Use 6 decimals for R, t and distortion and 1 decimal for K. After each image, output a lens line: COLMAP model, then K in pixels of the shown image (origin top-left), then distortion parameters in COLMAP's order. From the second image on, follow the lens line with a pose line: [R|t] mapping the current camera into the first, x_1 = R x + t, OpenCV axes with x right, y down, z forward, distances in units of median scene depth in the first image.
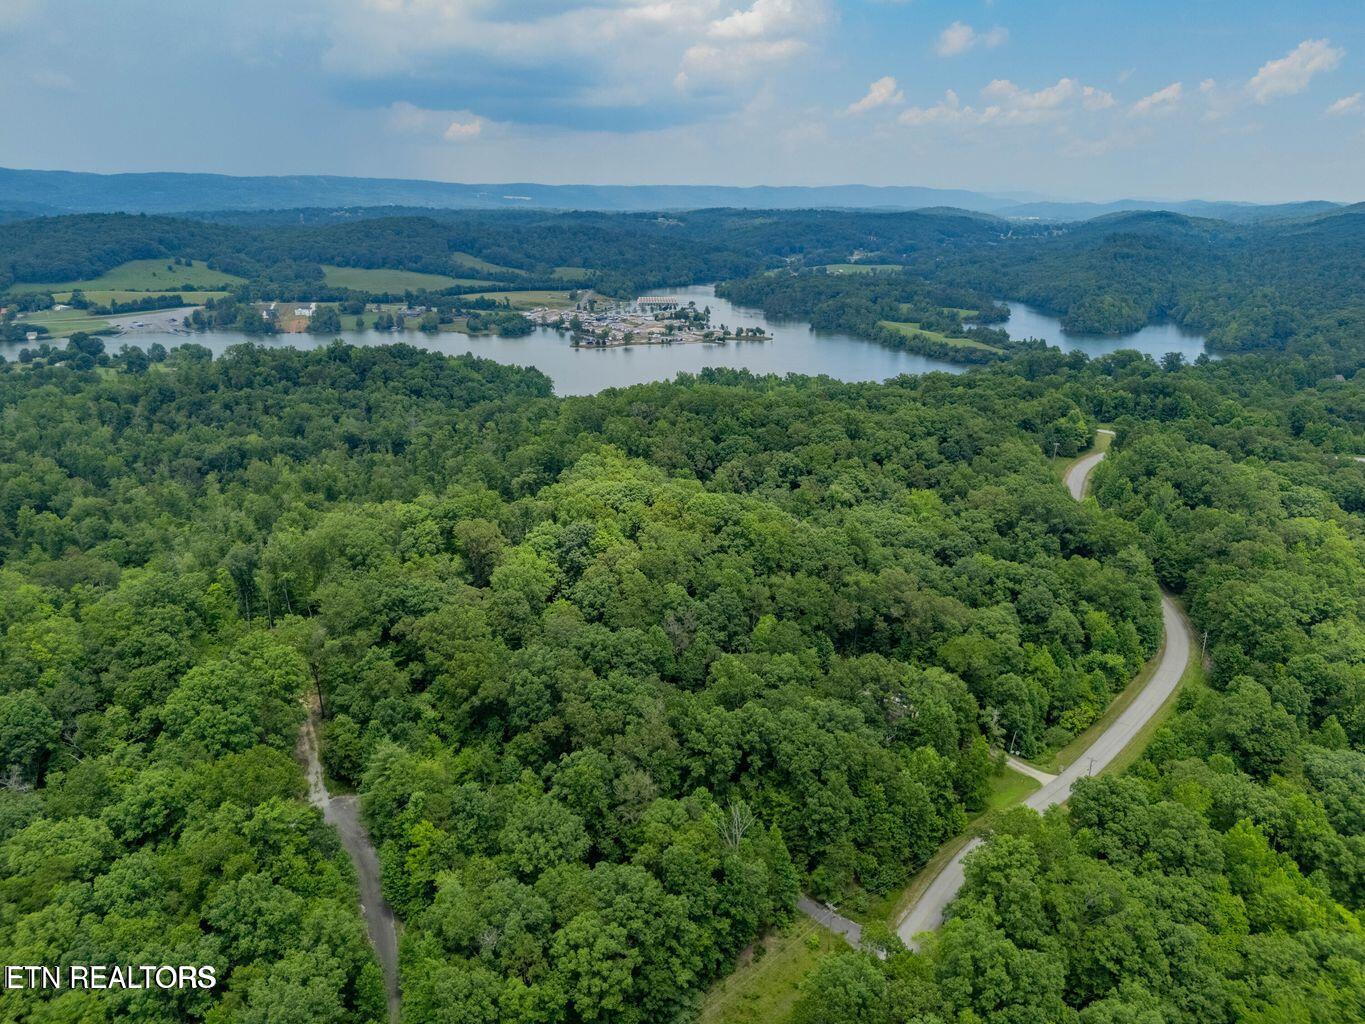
lens RADIAL K [[1006.5, 0, 682.5], [0, 1006.5, 512.0], [0, 0, 1]] dist [0.069601, -0.072150]
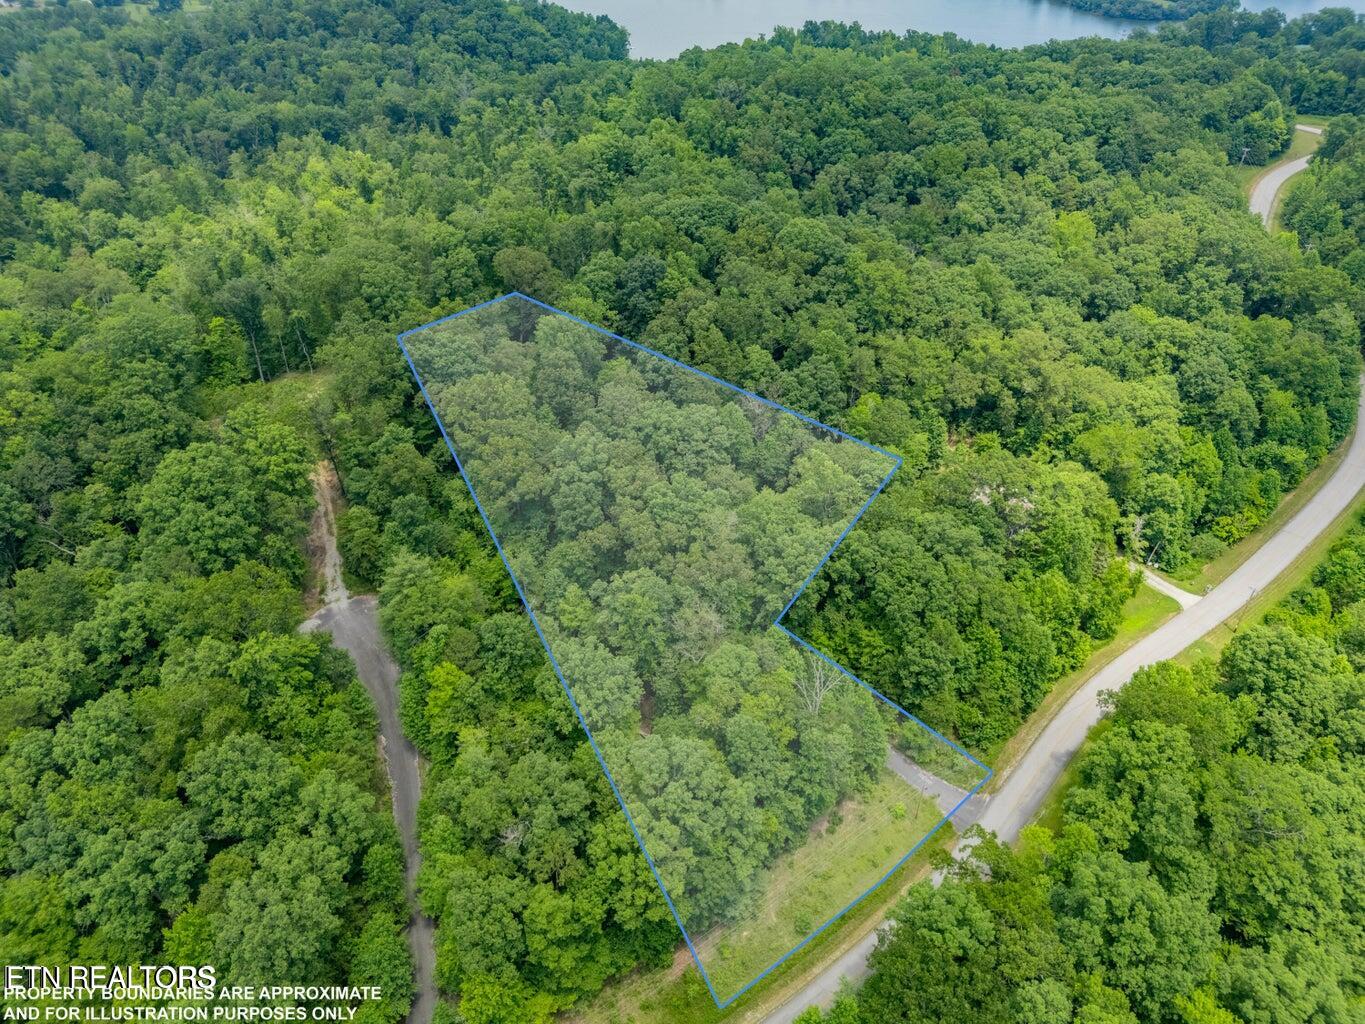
lens RADIAL K [[1006.5, 0, 682.5], [0, 1006.5, 512.0], [0, 0, 1]] dist [0.069601, -0.072150]
pose [[0.996196, 0.055306, -0.067337, -0.007300], [-0.031472, 0.948964, 0.313811, -0.061603], [0.081256, -0.310498, 0.947095, 0.197614]]
